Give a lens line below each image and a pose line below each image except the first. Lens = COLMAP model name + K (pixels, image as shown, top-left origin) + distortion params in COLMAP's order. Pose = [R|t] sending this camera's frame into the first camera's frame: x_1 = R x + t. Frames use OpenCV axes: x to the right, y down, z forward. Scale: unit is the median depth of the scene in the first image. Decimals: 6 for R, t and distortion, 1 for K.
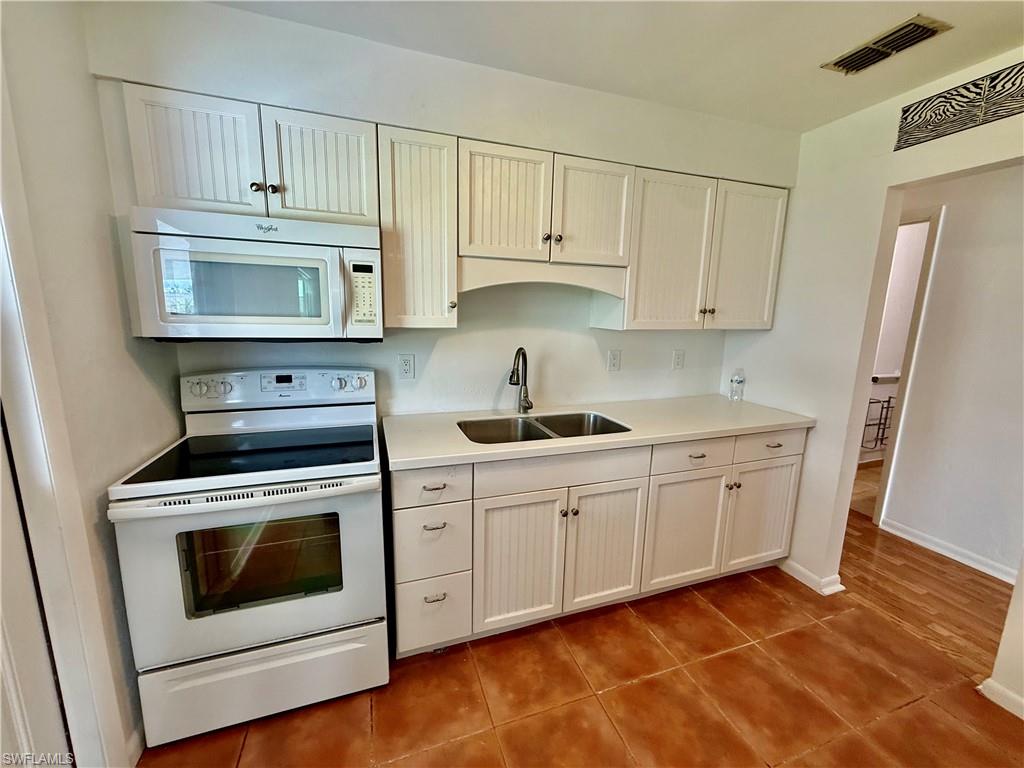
lens RADIAL K [[407.0, 0, 509.7], [0, 407.0, 382.9], [0, 0, 1]] dist [-0.000826, 0.000624]
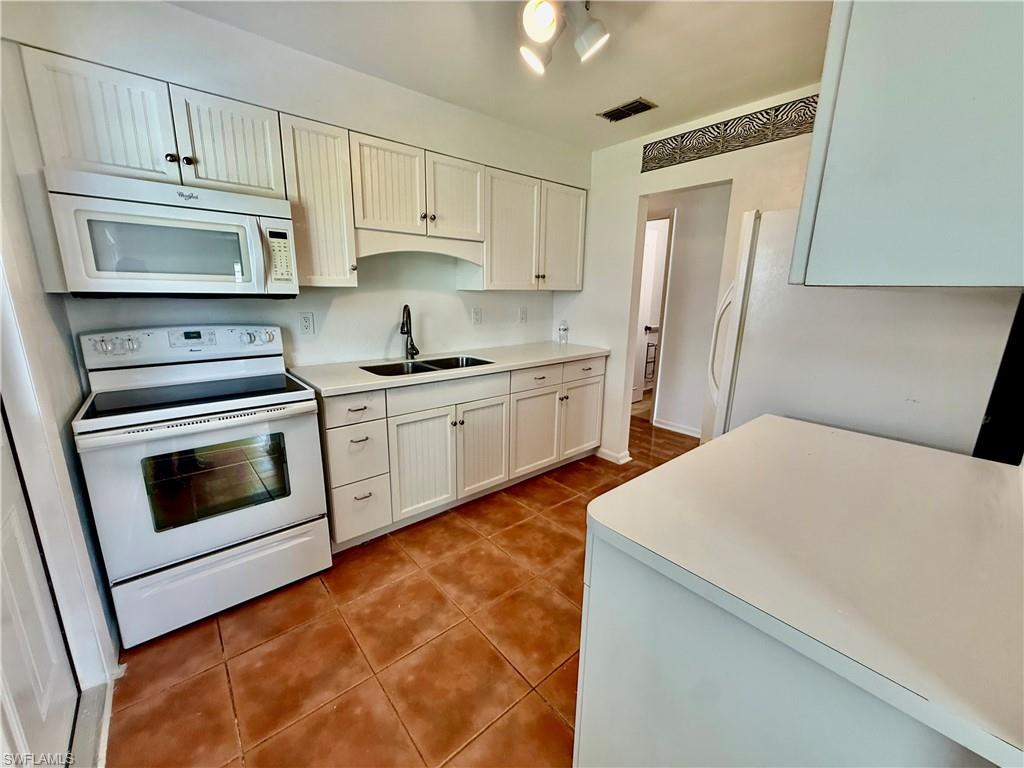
lens RADIAL K [[407.0, 0, 509.7], [0, 407.0, 382.9], [0, 0, 1]] dist [-0.000826, 0.000624]
pose [[0.932256, -0.086657, 0.351268, -0.159920], [0.067096, 0.995460, 0.067507, 0.103923], [-0.355523, -0.039365, 0.933838, -0.336497]]
